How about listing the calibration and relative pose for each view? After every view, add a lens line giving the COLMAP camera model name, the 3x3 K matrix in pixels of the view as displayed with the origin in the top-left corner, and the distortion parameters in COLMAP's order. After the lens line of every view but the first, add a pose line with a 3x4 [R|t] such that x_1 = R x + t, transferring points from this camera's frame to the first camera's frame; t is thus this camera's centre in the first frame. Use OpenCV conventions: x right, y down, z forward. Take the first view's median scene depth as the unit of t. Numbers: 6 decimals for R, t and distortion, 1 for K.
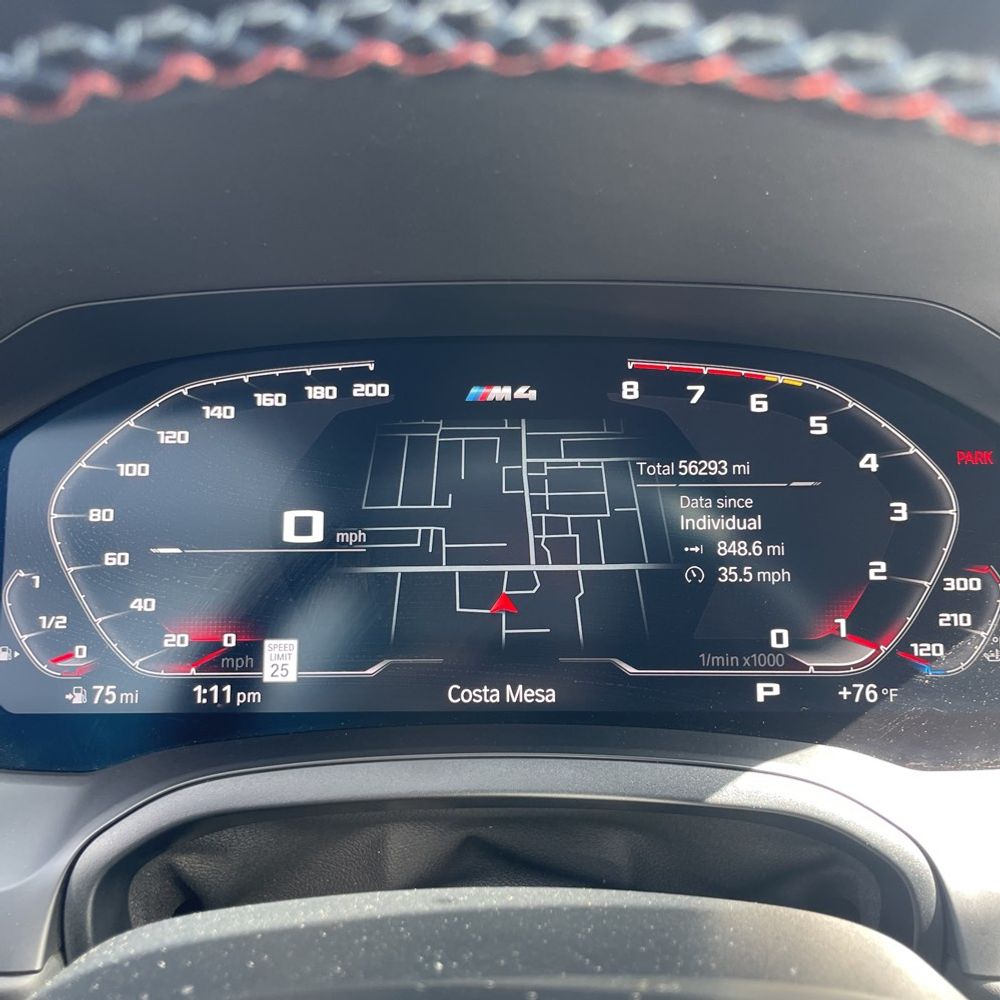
lens RADIAL K [[1009.8, 0, 510.8], [0, 1009.8, 486.9], [0, 0, 1]] dist [0.097470, -0.133193]
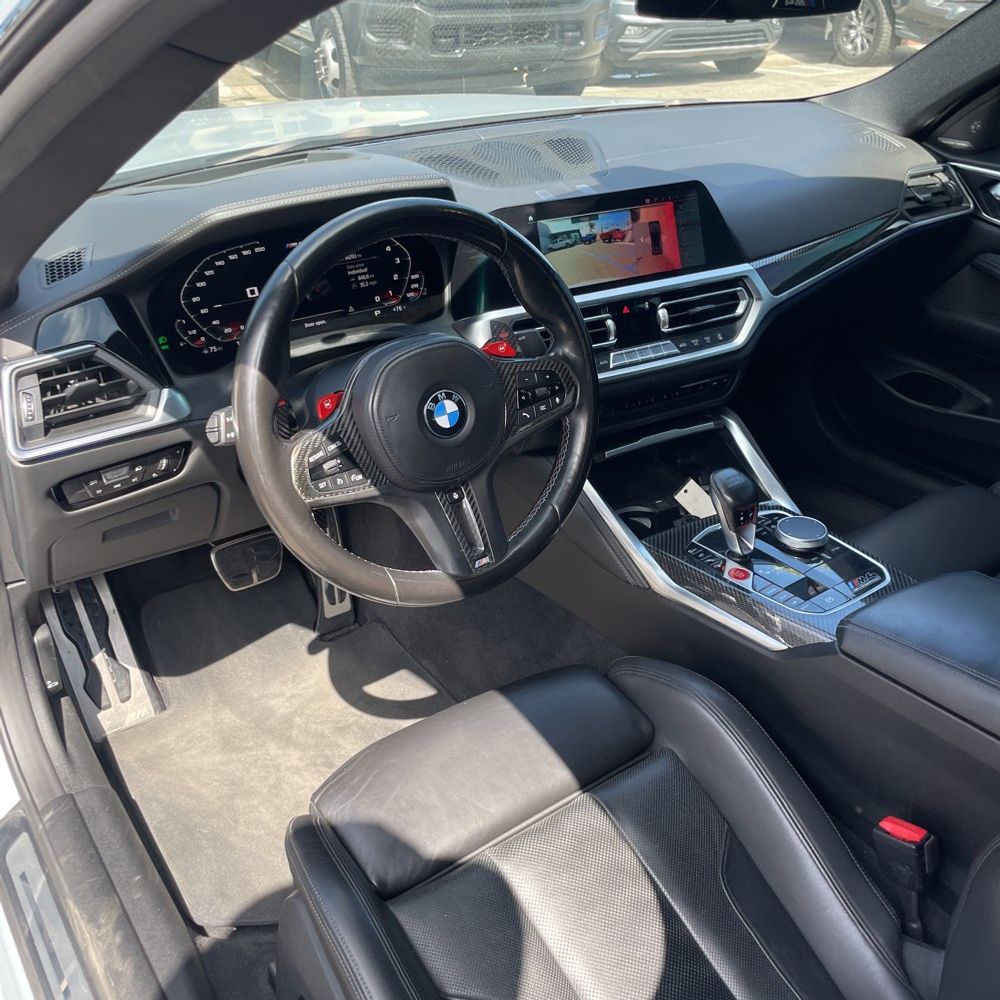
lens RADIAL K [[1009.8, 0, 510.8], [0, 1009.8, 486.9], [0, 0, 1]] dist [0.097470, -0.133193]
pose [[0.808276, -0.282913, 0.516382, -1.518506], [0.132176, 0.941800, 0.309099, -0.303408], [-0.573776, -0.181584, 0.798629, -2.502644]]
